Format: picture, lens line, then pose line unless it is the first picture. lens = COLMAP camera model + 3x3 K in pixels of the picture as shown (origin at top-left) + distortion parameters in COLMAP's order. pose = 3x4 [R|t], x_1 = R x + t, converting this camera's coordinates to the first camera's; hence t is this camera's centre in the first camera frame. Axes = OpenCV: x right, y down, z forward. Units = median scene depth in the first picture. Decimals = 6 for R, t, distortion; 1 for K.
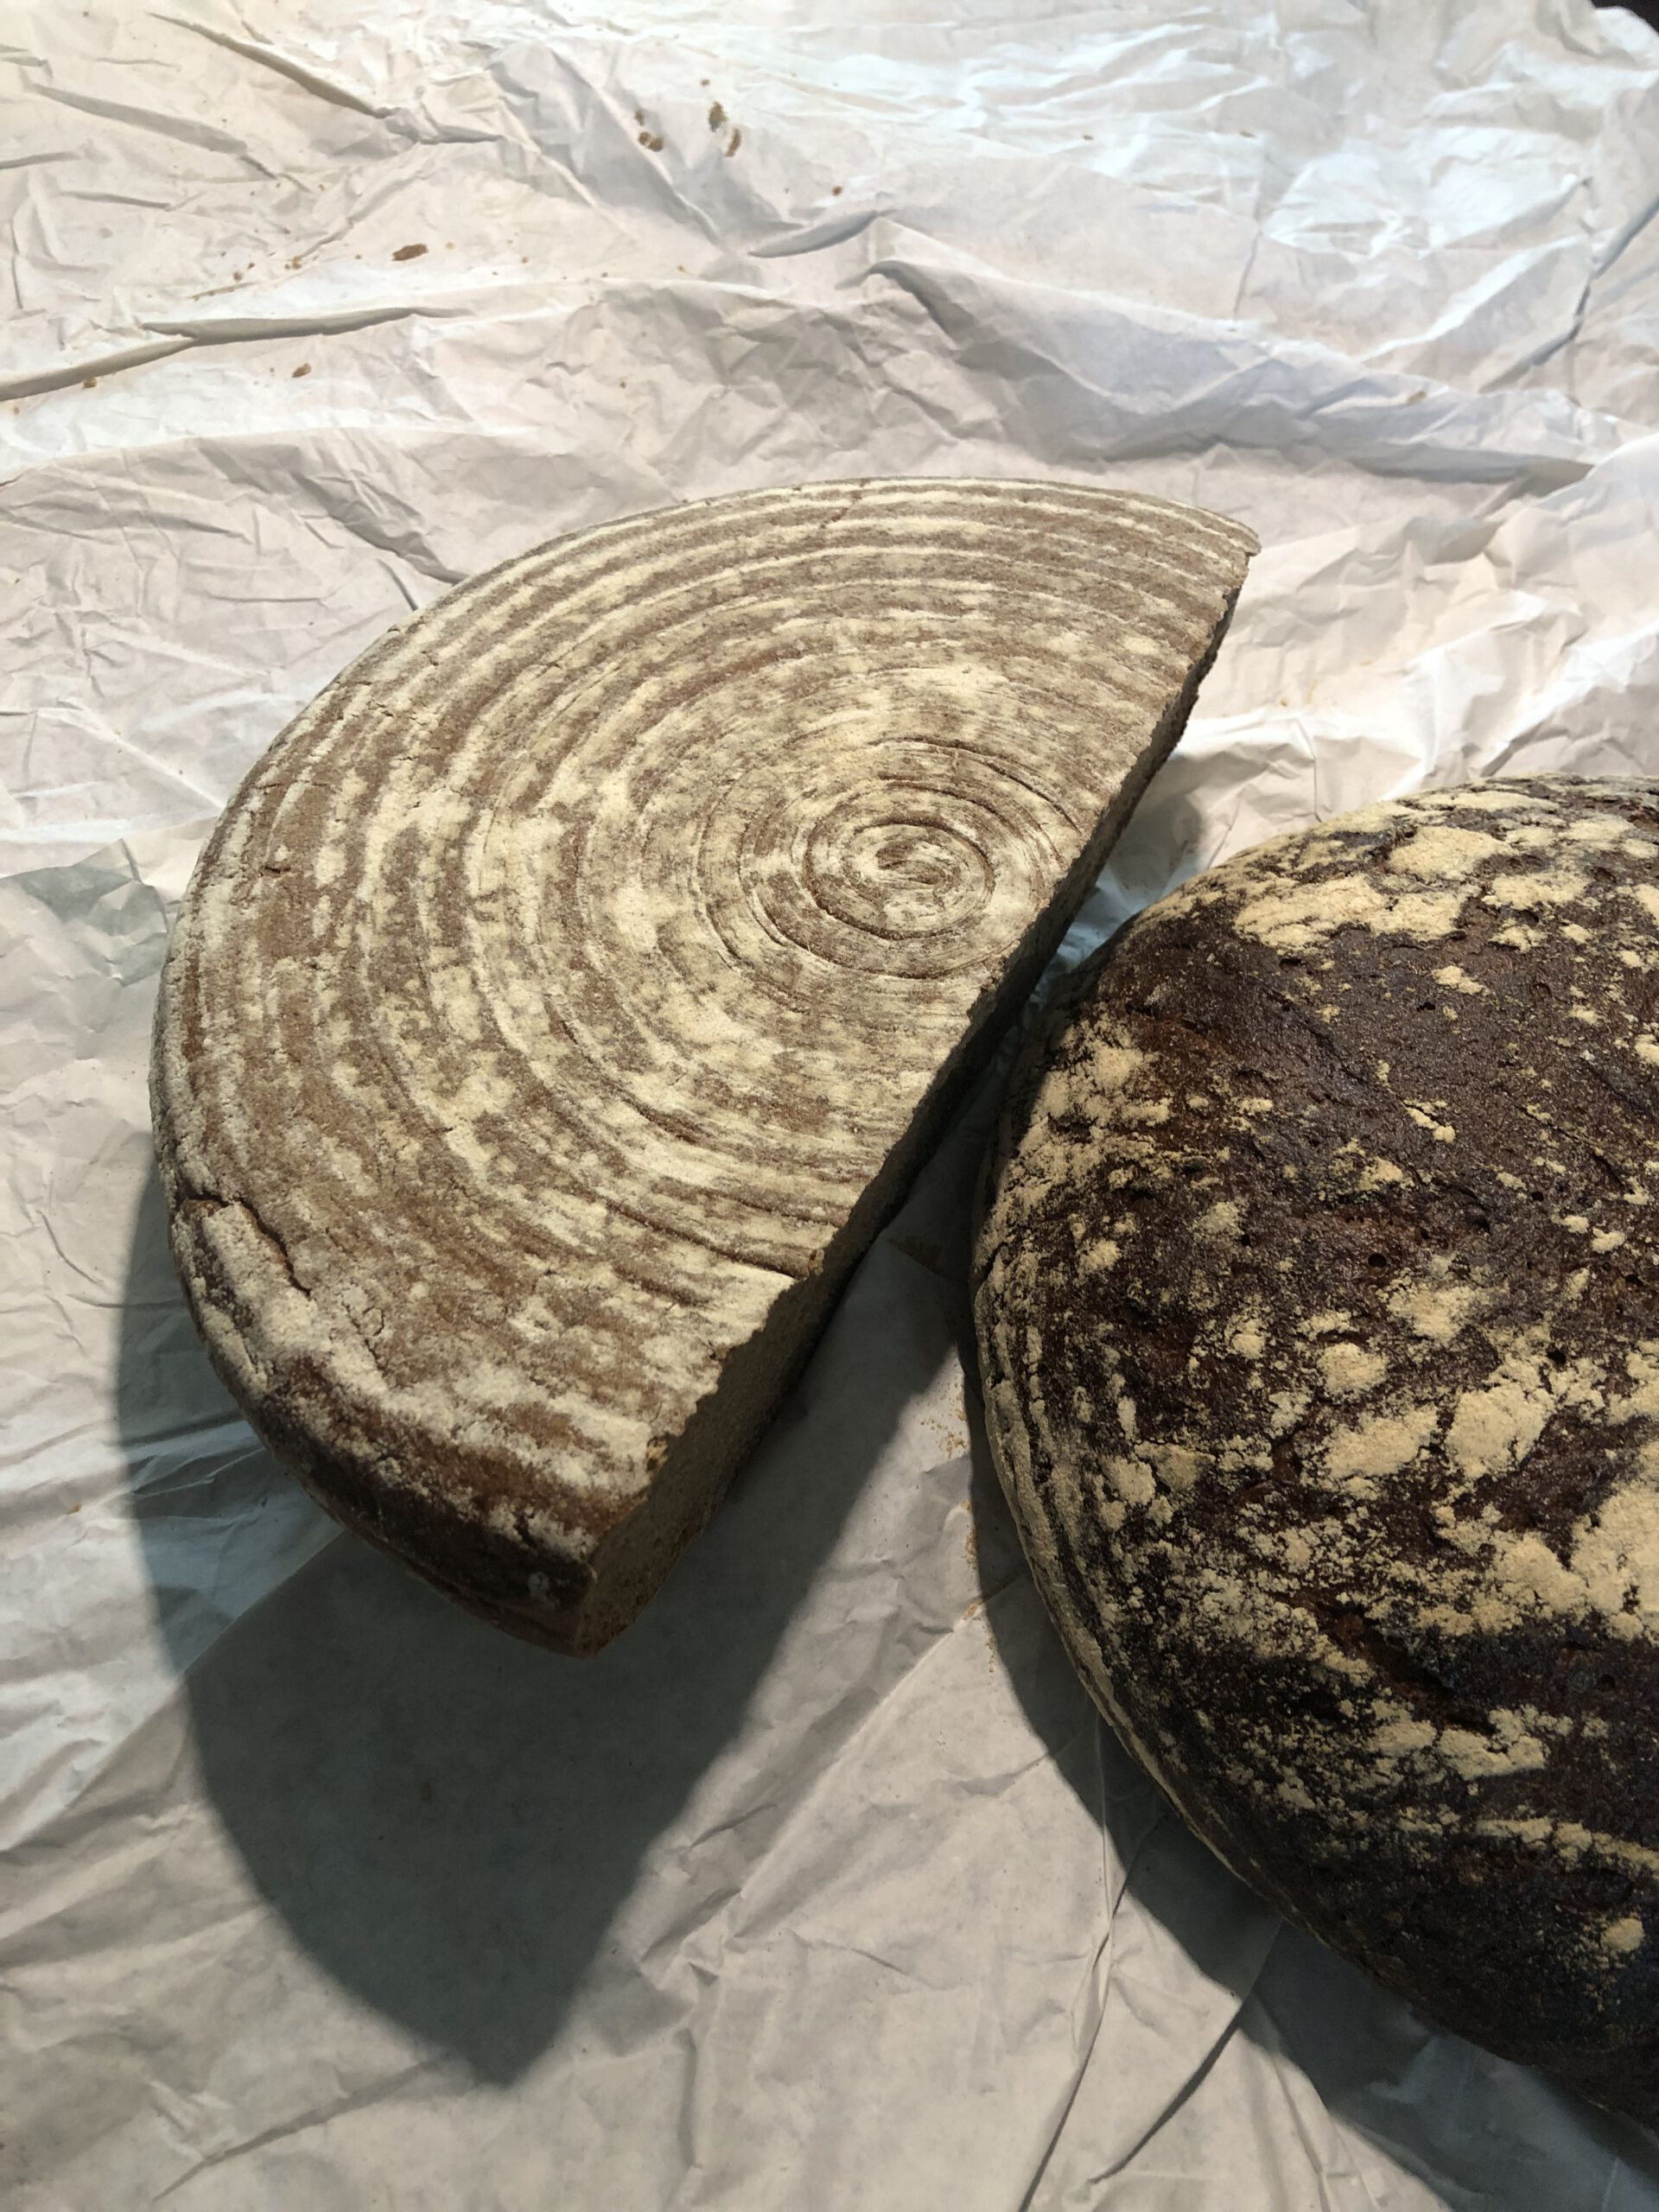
lens RADIAL K [[1746.7, 0, 843.0], [0, 1746.7, 1094.7], [0, 0, 1]] dist [0.016169, -0.005563]
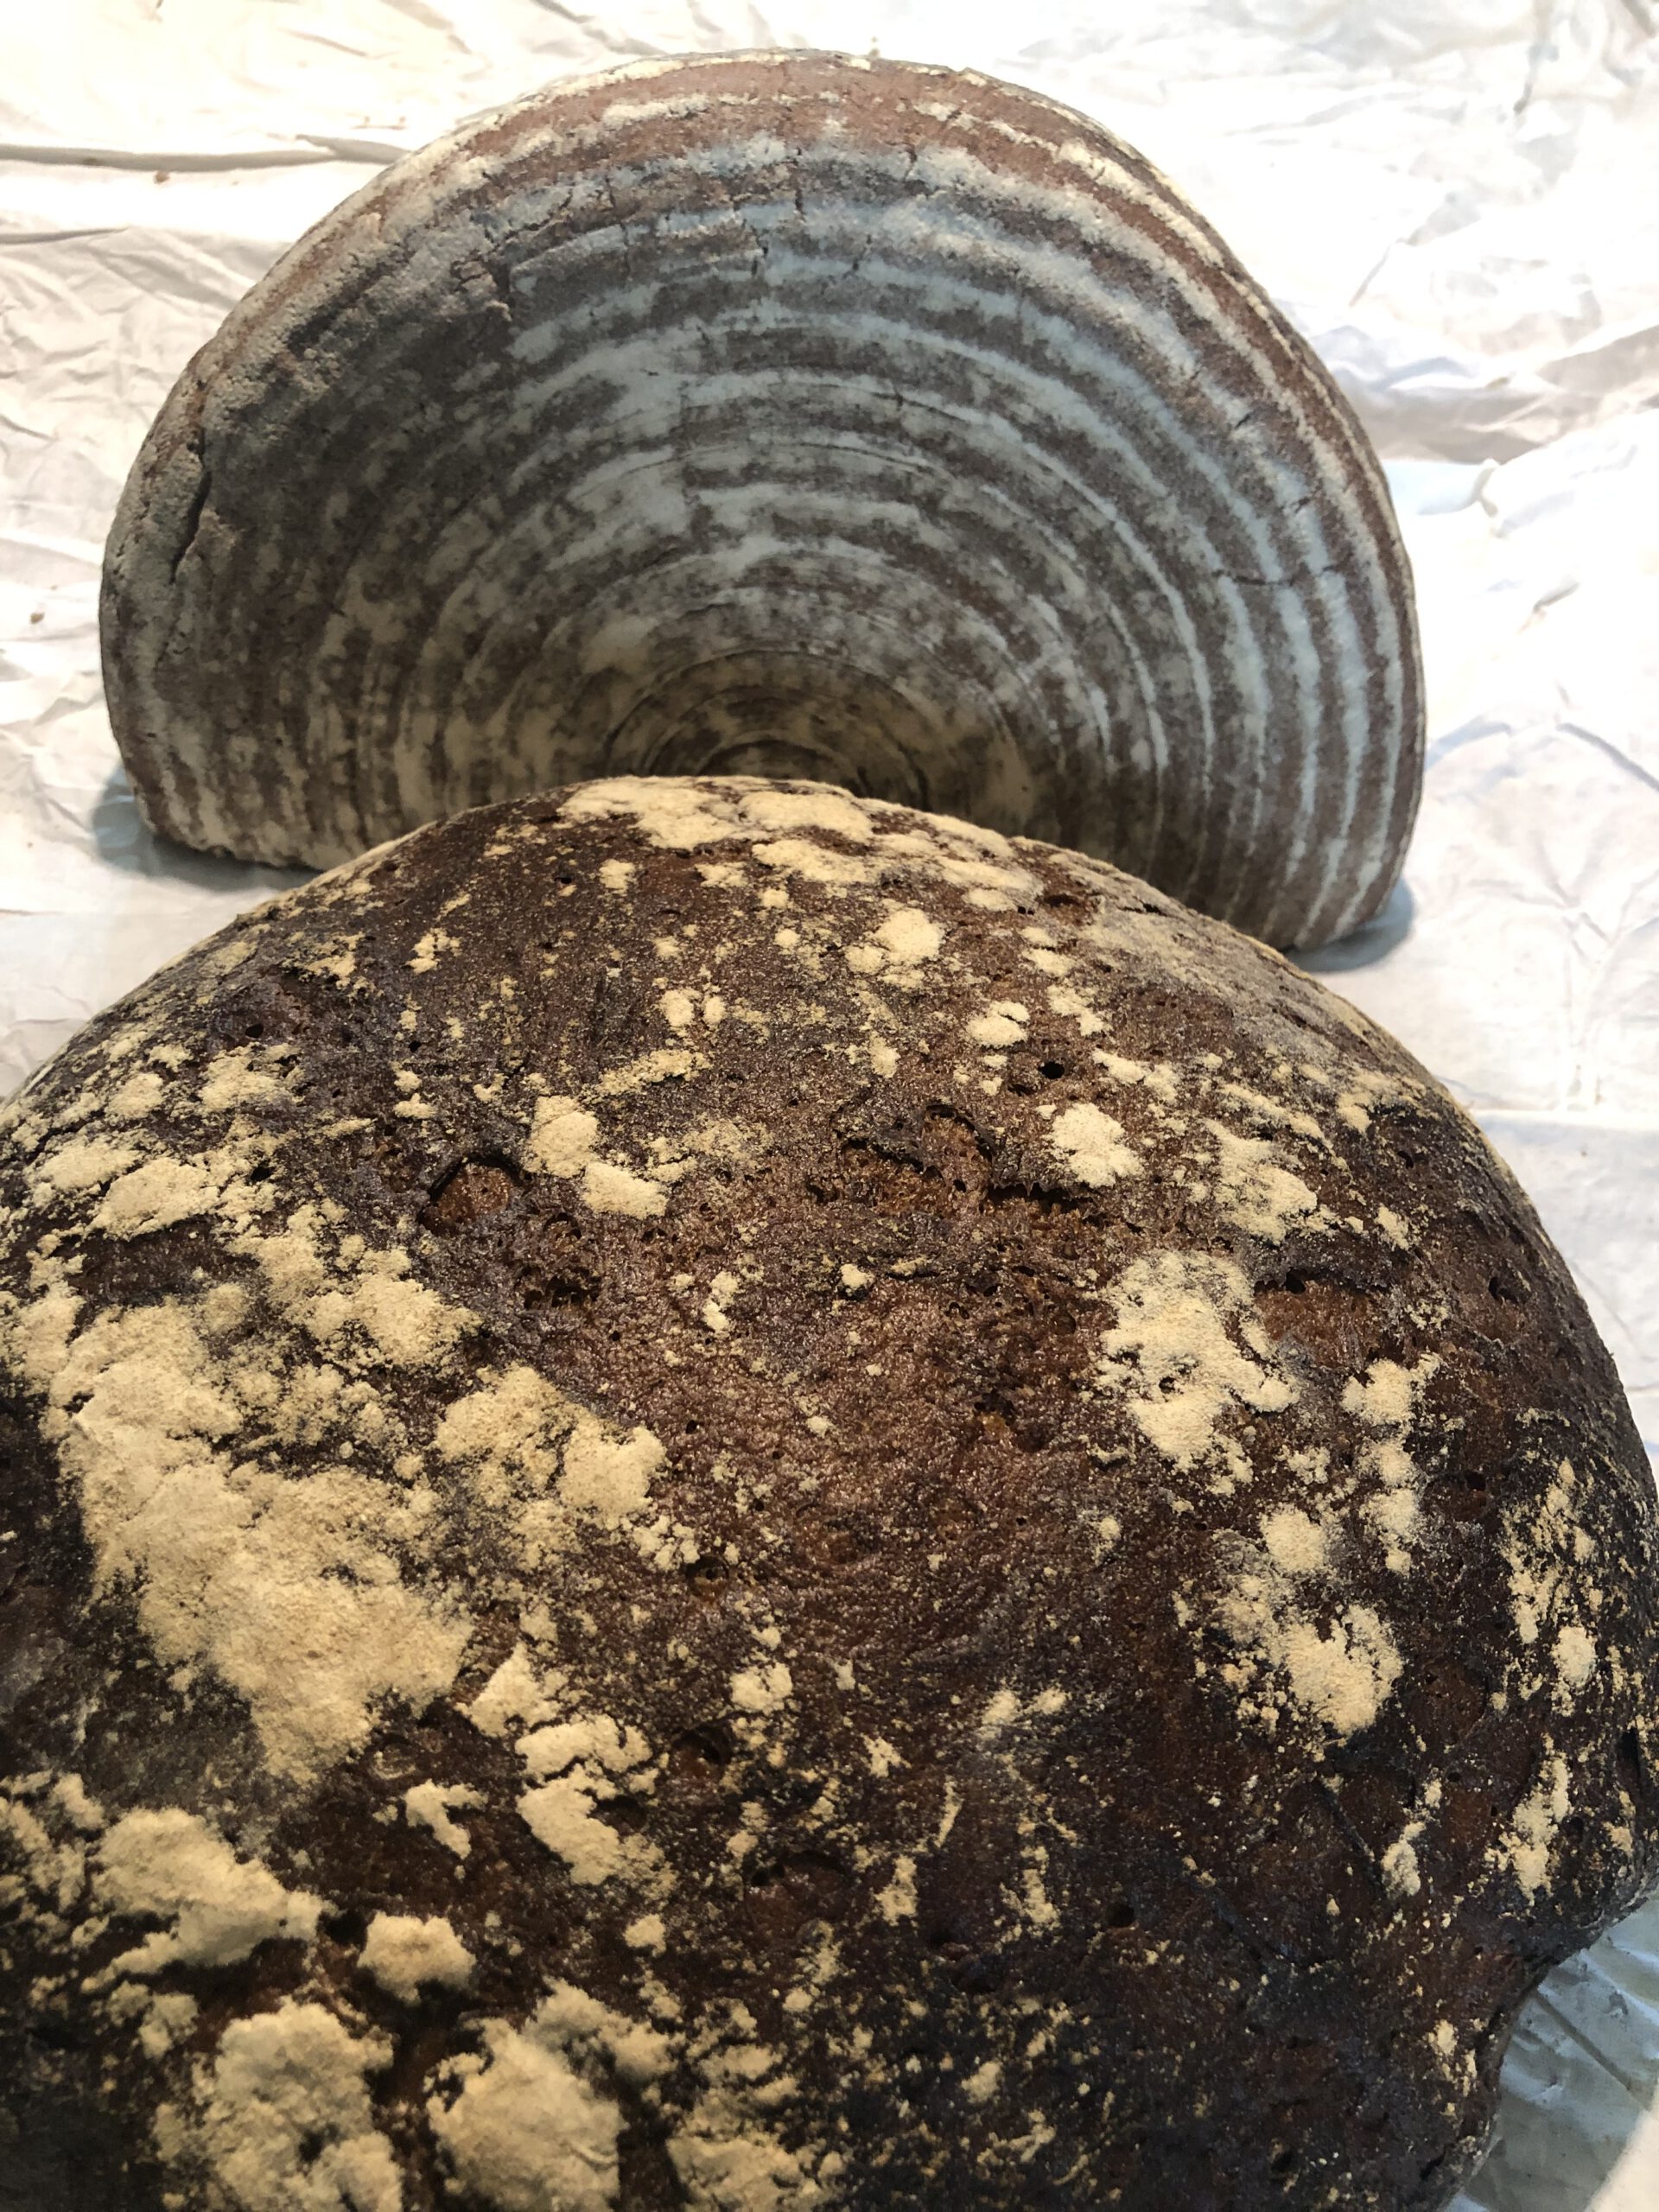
lens RADIAL K [[1746.7, 0, 897.3], [0, 1746.7, 1141.4], [0, 0, 1]] dist [0.016169, -0.005563]
pose [[0.790781, 0.461949, -0.401582, 0.994149], [-0.509145, 0.860588, -0.012636, -0.012487], [0.339759, 0.214456, 0.915736, 0.312824]]
